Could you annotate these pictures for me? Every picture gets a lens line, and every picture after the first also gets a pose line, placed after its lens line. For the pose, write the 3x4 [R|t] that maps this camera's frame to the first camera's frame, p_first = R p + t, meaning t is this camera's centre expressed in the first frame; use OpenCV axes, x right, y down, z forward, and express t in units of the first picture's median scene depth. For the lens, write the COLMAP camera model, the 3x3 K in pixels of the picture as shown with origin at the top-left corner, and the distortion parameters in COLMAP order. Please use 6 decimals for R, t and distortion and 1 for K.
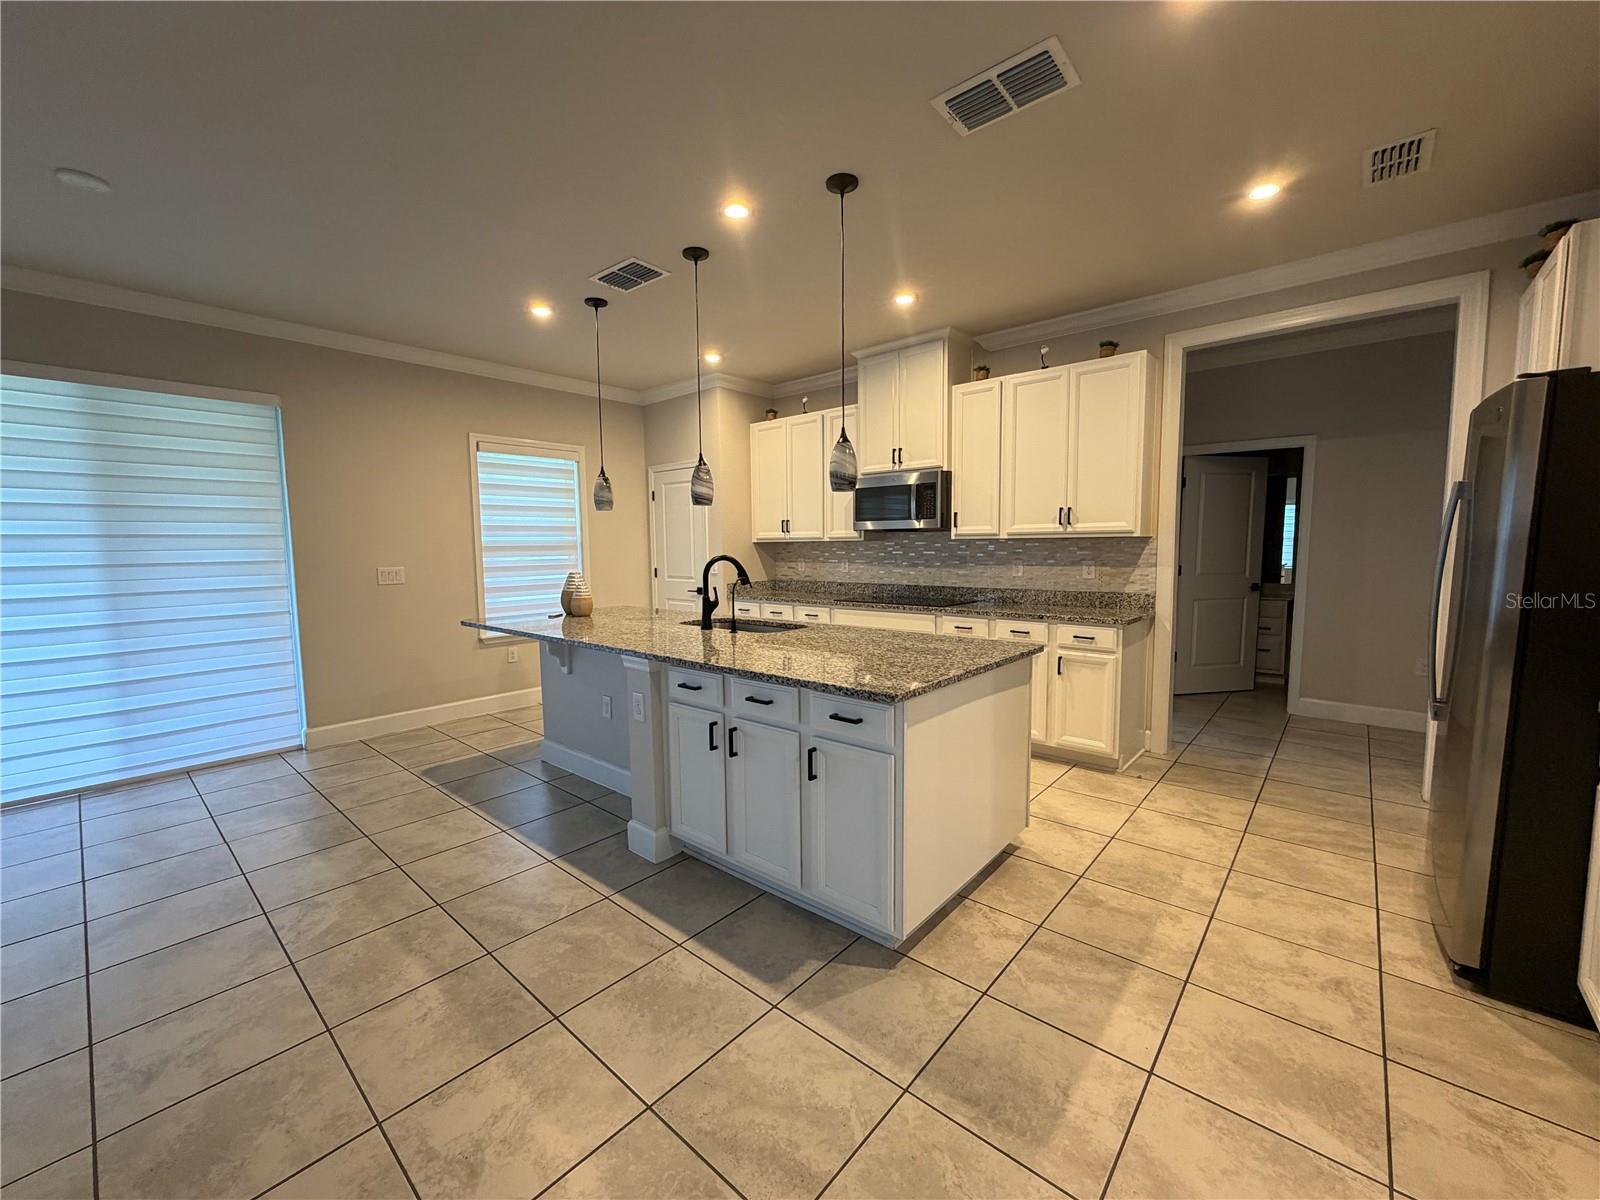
lens RADIAL K [[636.4, 0, 794.5], [0, 636.4, 598.5], [0, 0, 1]] dist [-0.002125, 0.000196]
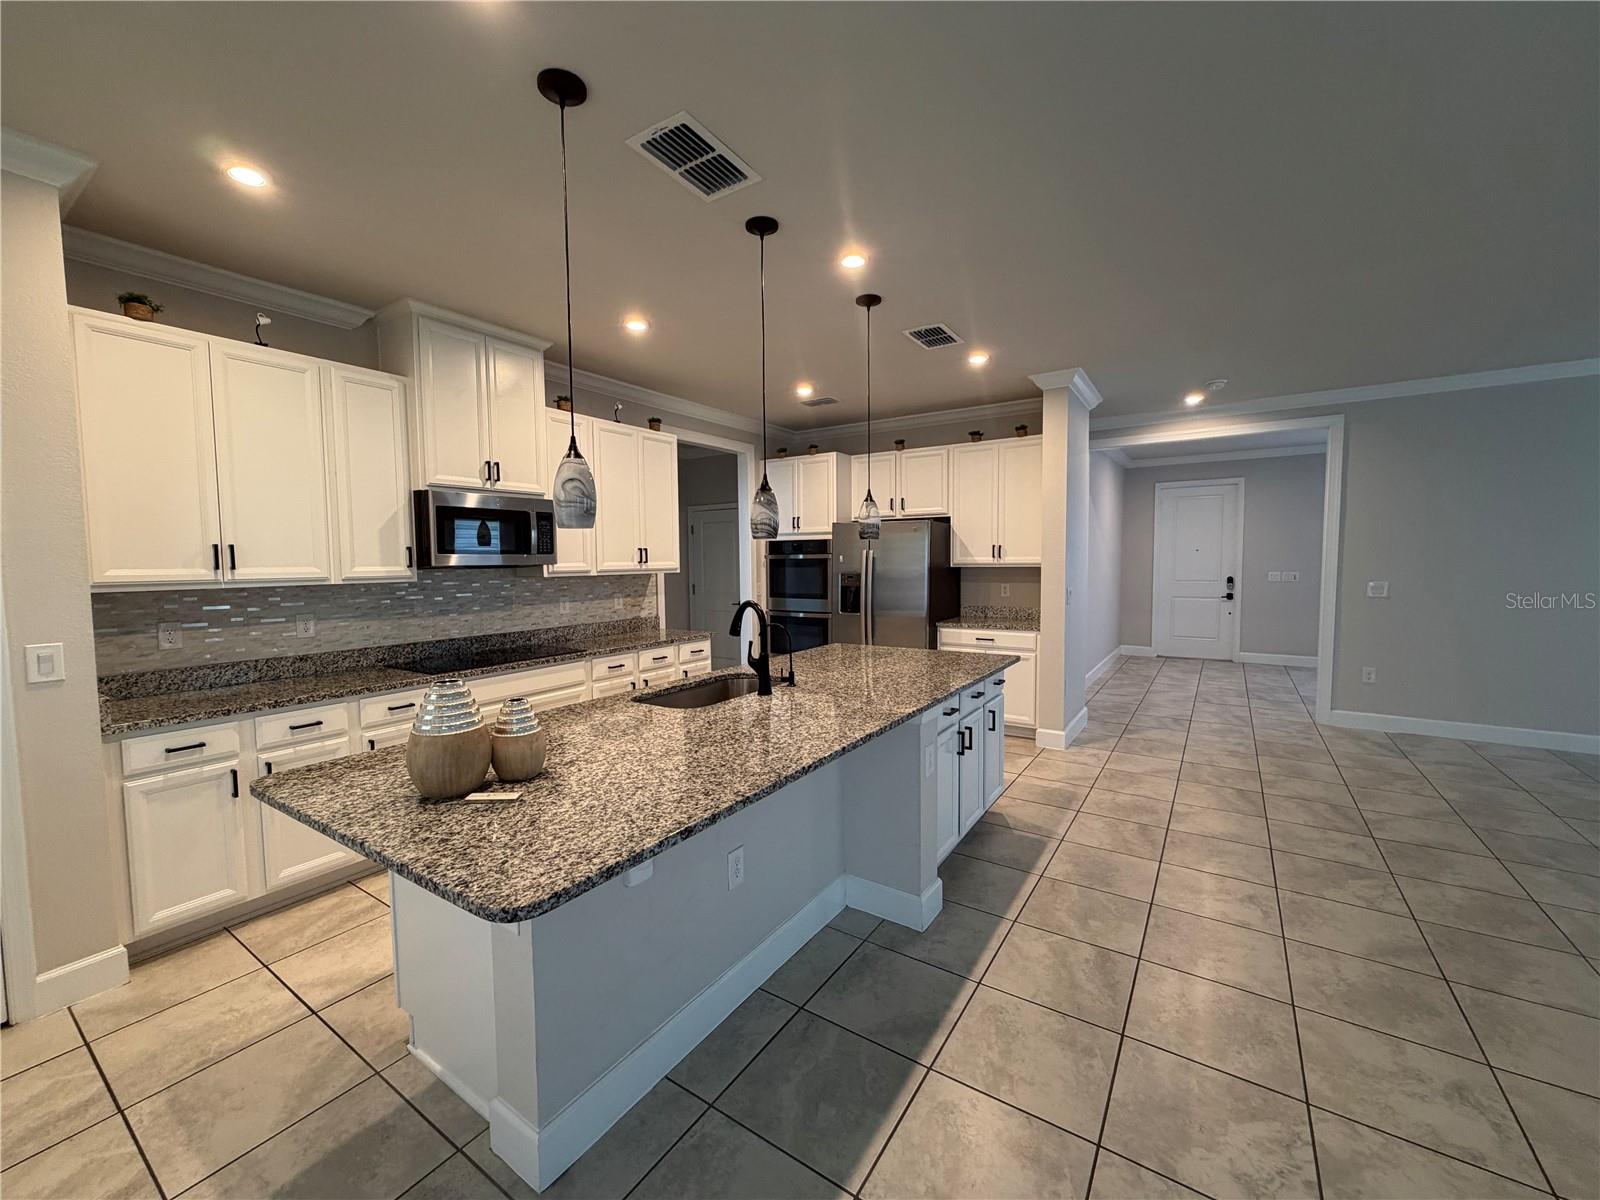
lens RADIAL K [[636.4, 0, 794.5], [0, 636.4, 598.5], [0, 0, 1]] dist [-0.002125, 0.000196]
pose [[-0.126305, -0.049646, 0.990748, -0.843838], [0.095835, 0.993464, 0.061999, -0.106407], [-0.987351, 0.102779, -0.120722, 0.957000]]
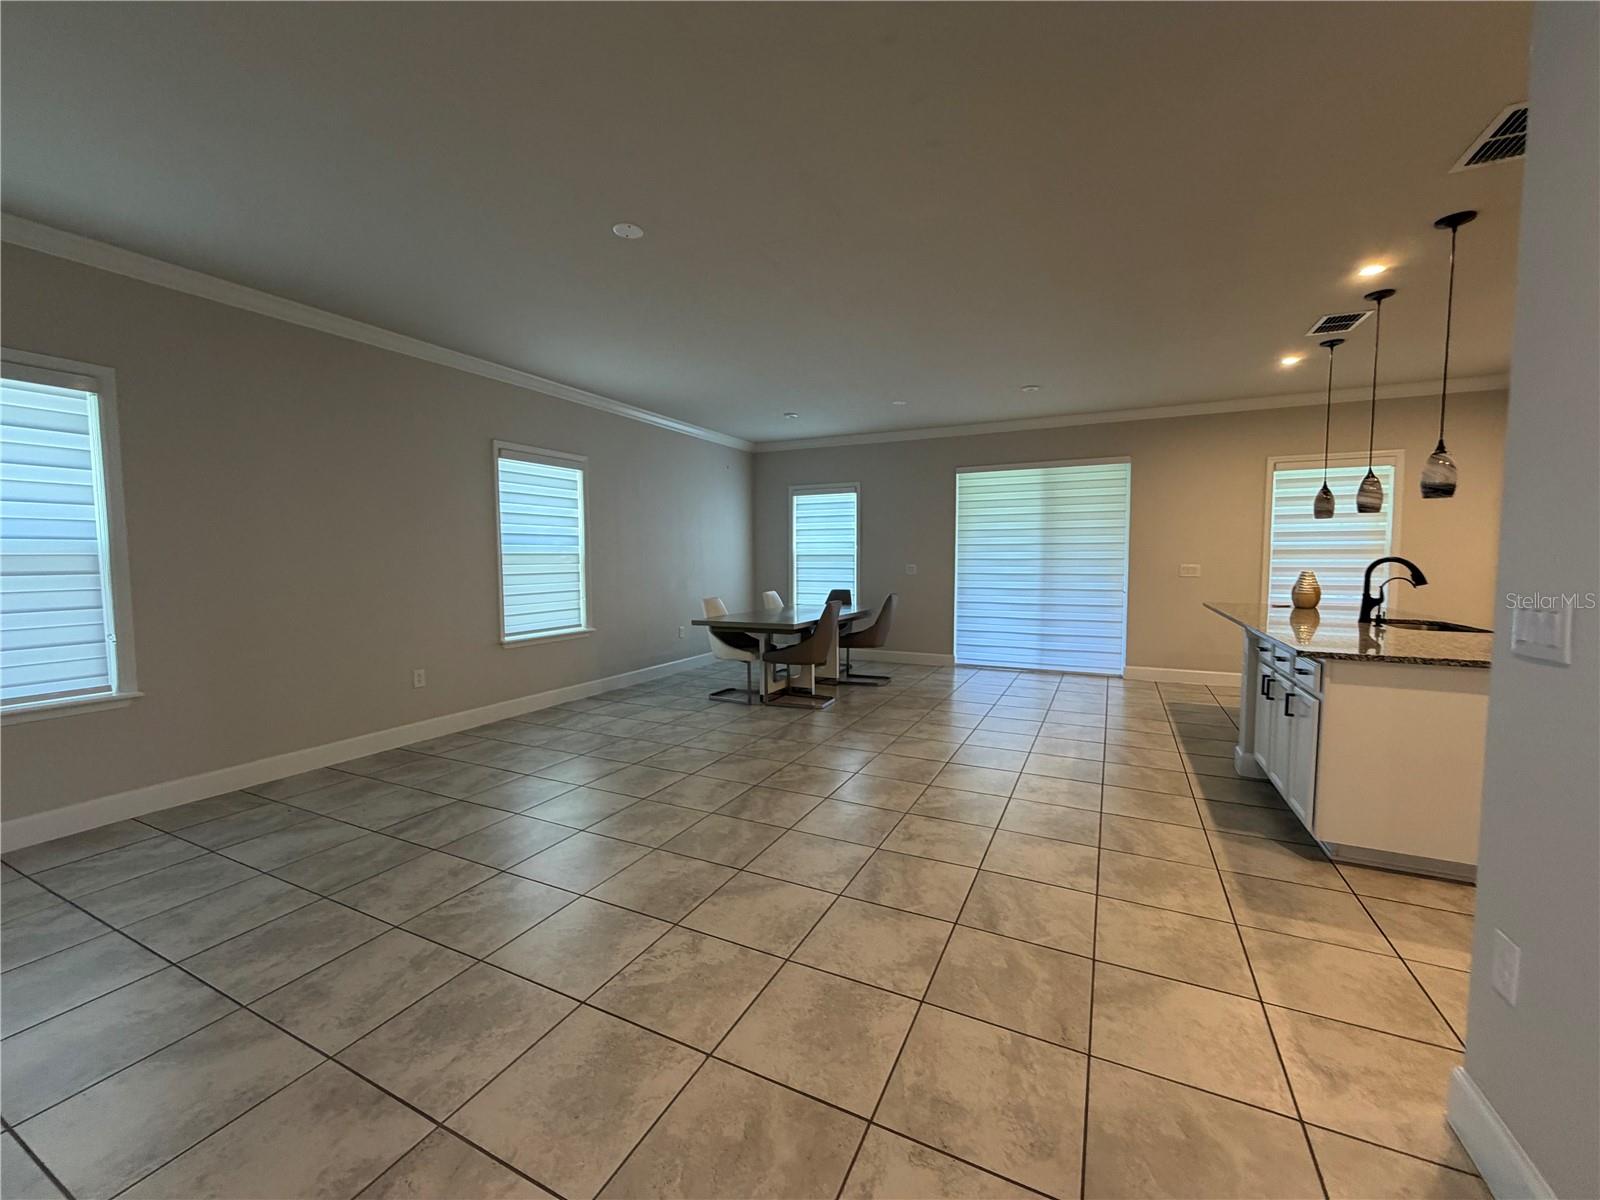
lens RADIAL K [[636.4, 0, 794.5], [0, 636.4, 598.5], [0, 0, 1]] dist [-0.002125, 0.000196]
pose [[0.254359, 0.074564, -0.964231, 0.628426], [-0.081492, 0.995130, 0.055456, 0.022986], [0.963670, 0.064472, 0.259197, -0.244363]]
